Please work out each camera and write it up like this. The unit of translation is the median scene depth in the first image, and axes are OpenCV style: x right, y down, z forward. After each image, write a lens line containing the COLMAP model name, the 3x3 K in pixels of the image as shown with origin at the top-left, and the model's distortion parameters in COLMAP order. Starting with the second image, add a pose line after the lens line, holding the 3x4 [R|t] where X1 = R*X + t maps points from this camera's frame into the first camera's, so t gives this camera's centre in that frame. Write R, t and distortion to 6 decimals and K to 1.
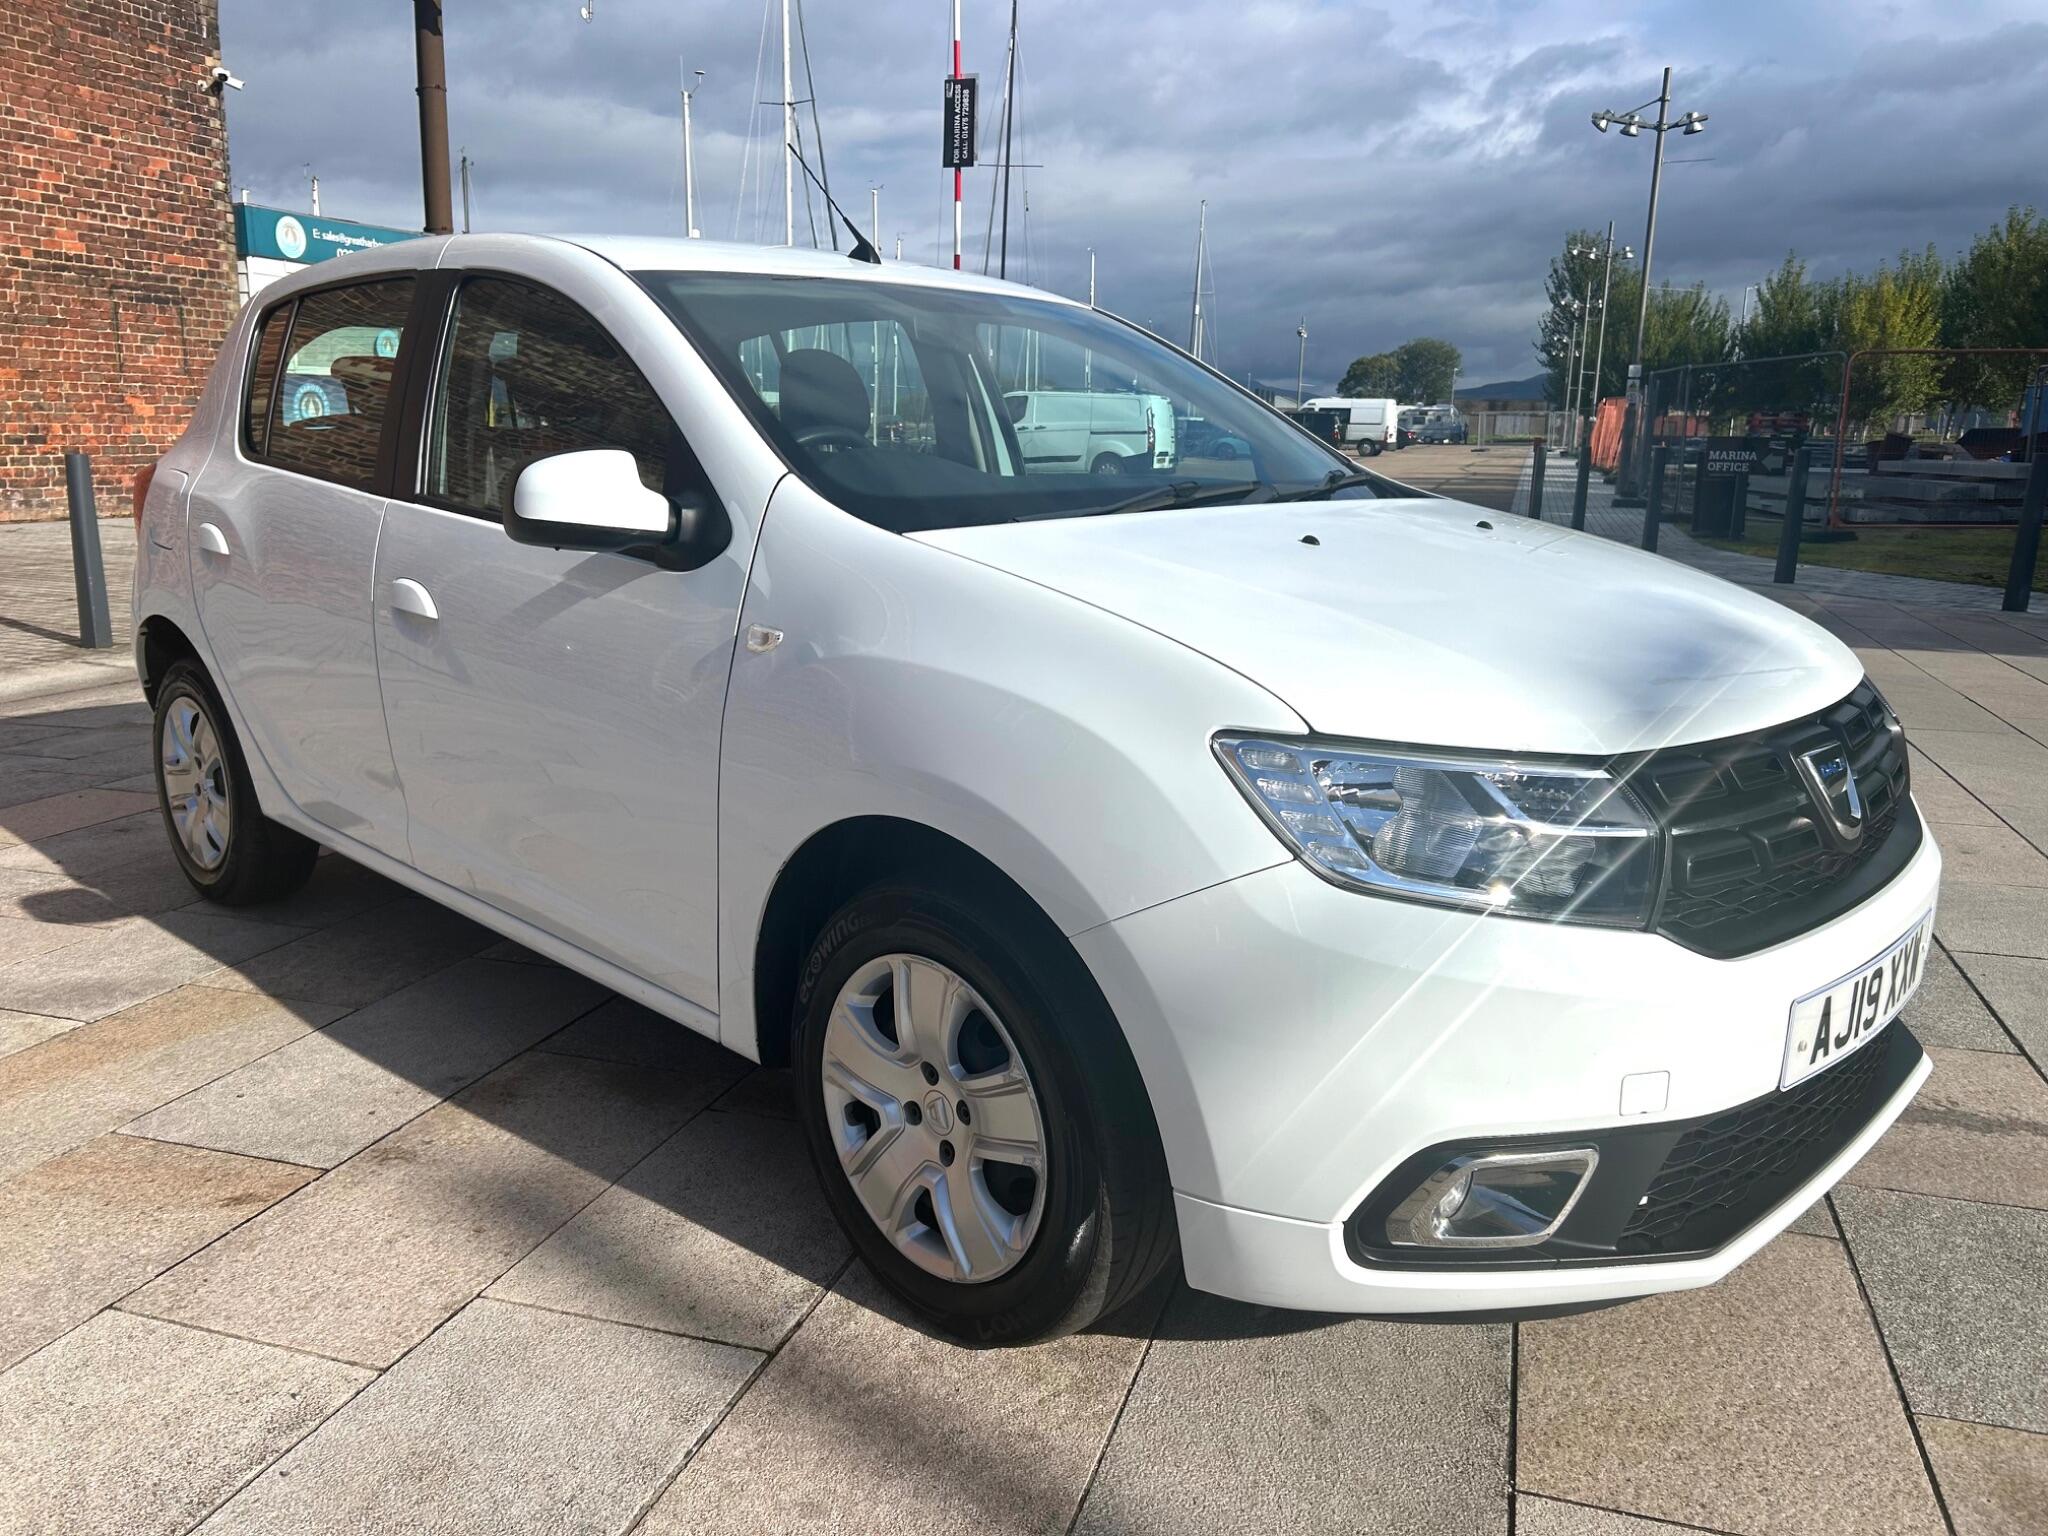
lens RADIAL K [[1545.5, 0, 1024.1], [0, 1545.5, 778.5], [0, 0, 1]] dist [0.047921, -0.056071]
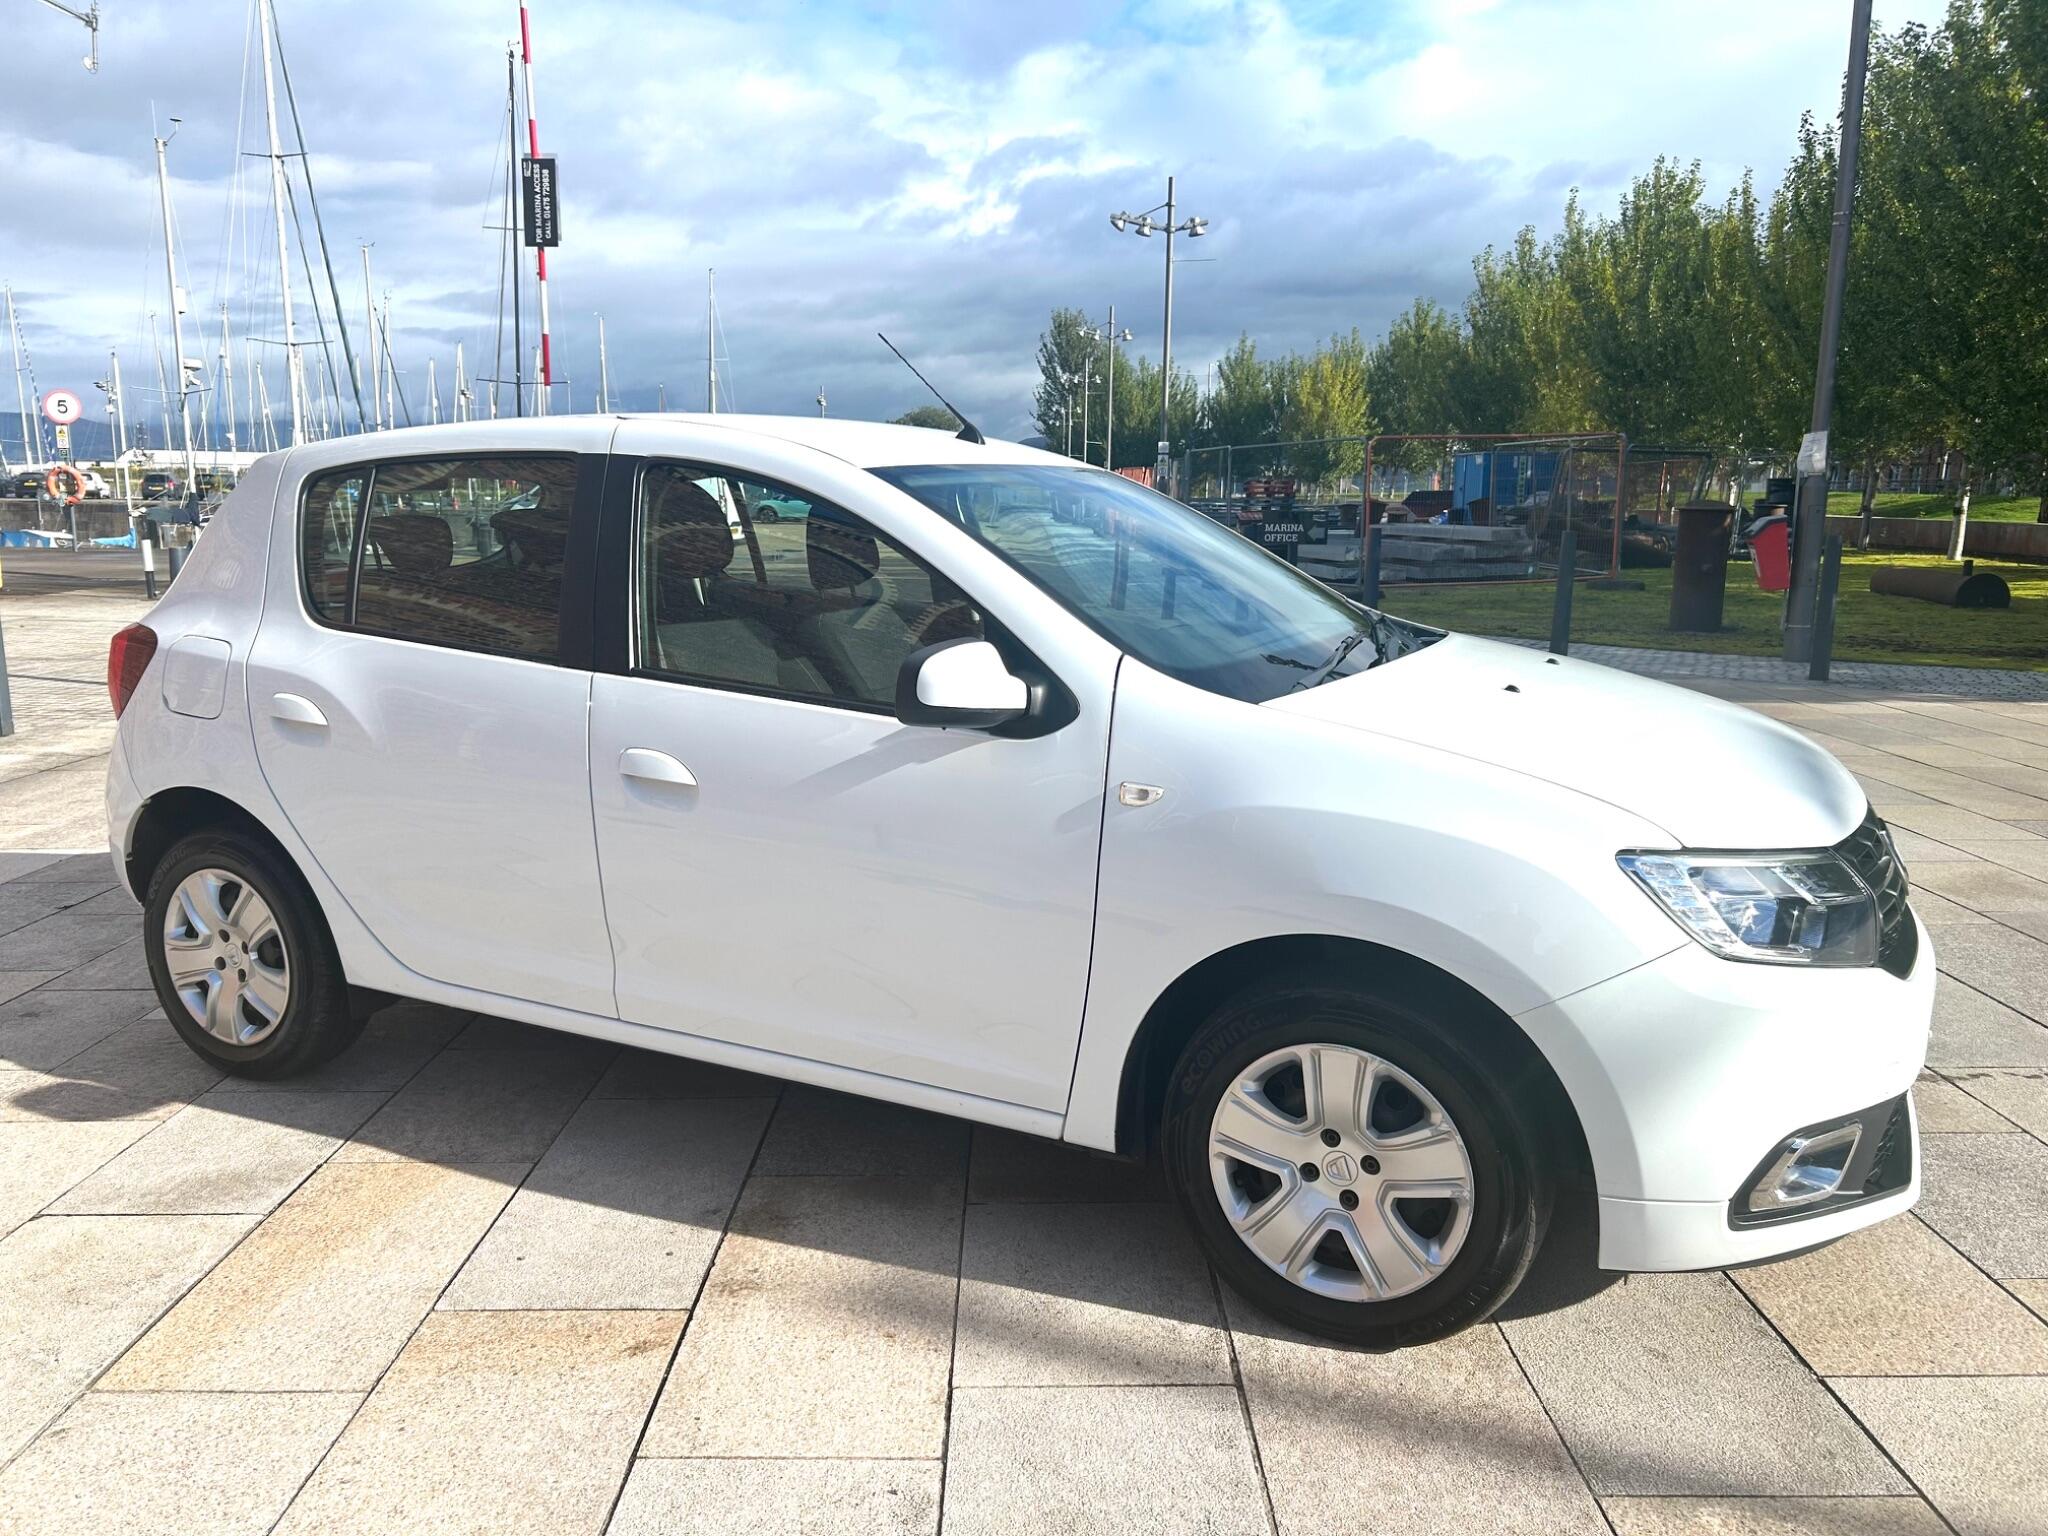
lens RADIAL K [[1545.5, 0, 1024.1], [0, 1545.5, 778.5], [0, 0, 1]] dist [0.047921, -0.056071]
pose [[0.952166, -0.065828, 0.298406, -0.358175], [0.076963, 0.996703, -0.025705, -0.046464], [-0.295729, 0.047442, 0.954093, -0.073211]]
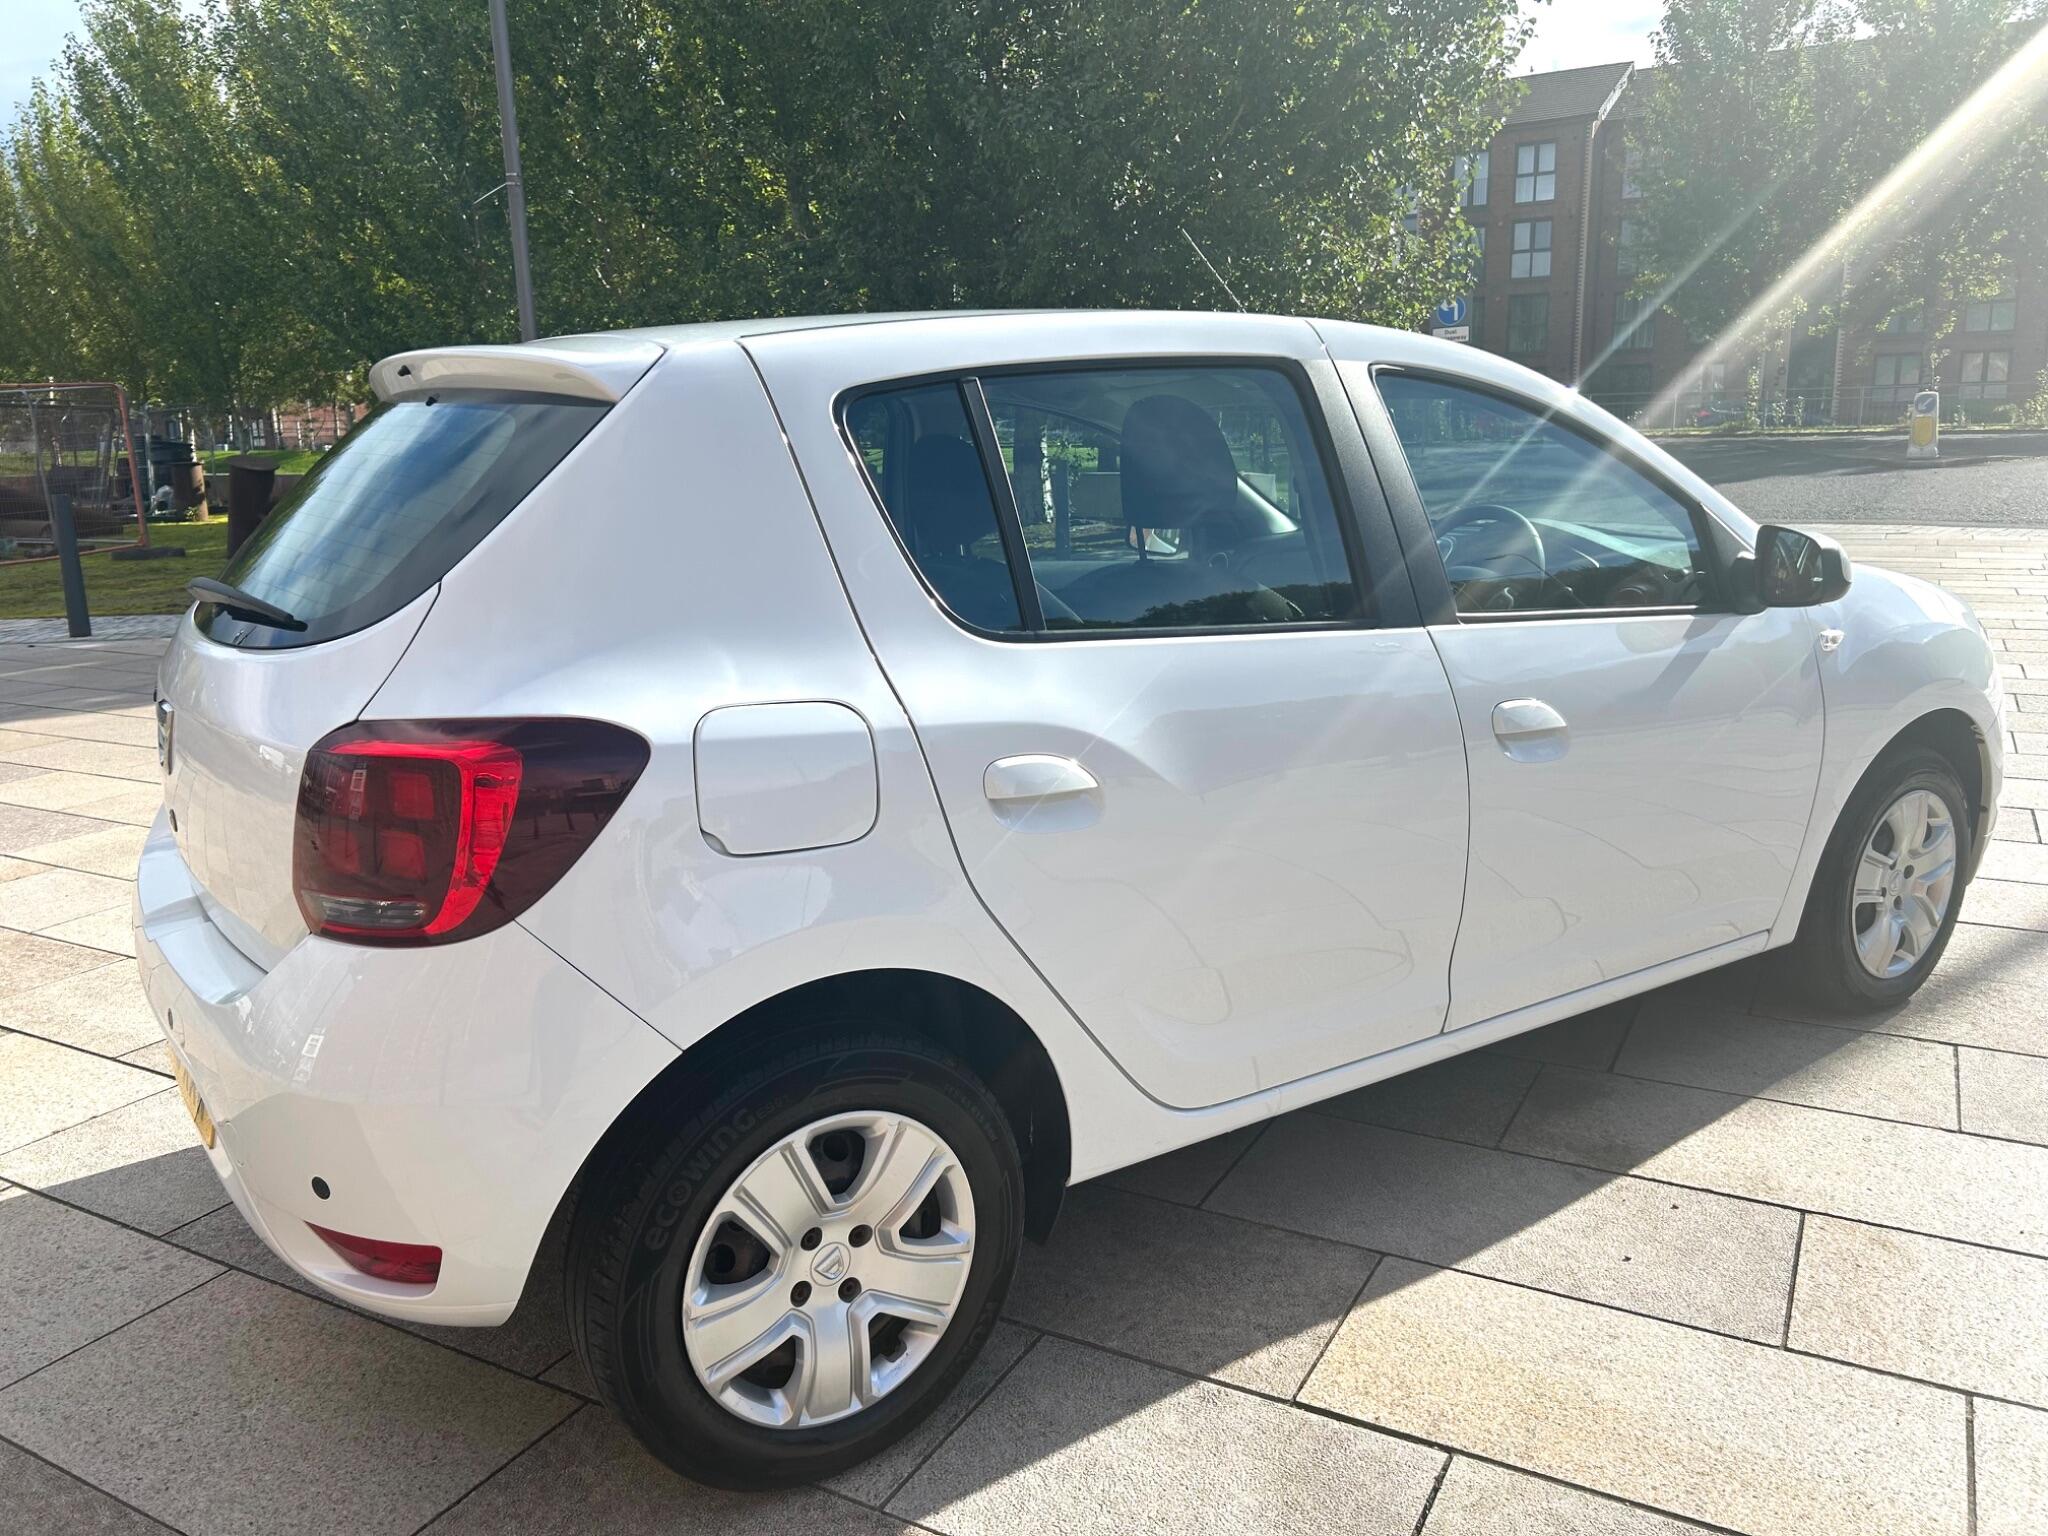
lens RADIAL K [[1546.9, 0, 1033.6], [0, 1546.9, 769.2], [0, 0, 1]] dist [0.044985, -0.053027]
pose [[0.195024, -0.228892, 0.953716, -1.034716], [0.246078, 0.952704, 0.178329, -0.250518], [-0.949427, 0.199910, 0.242125, 0.809159]]
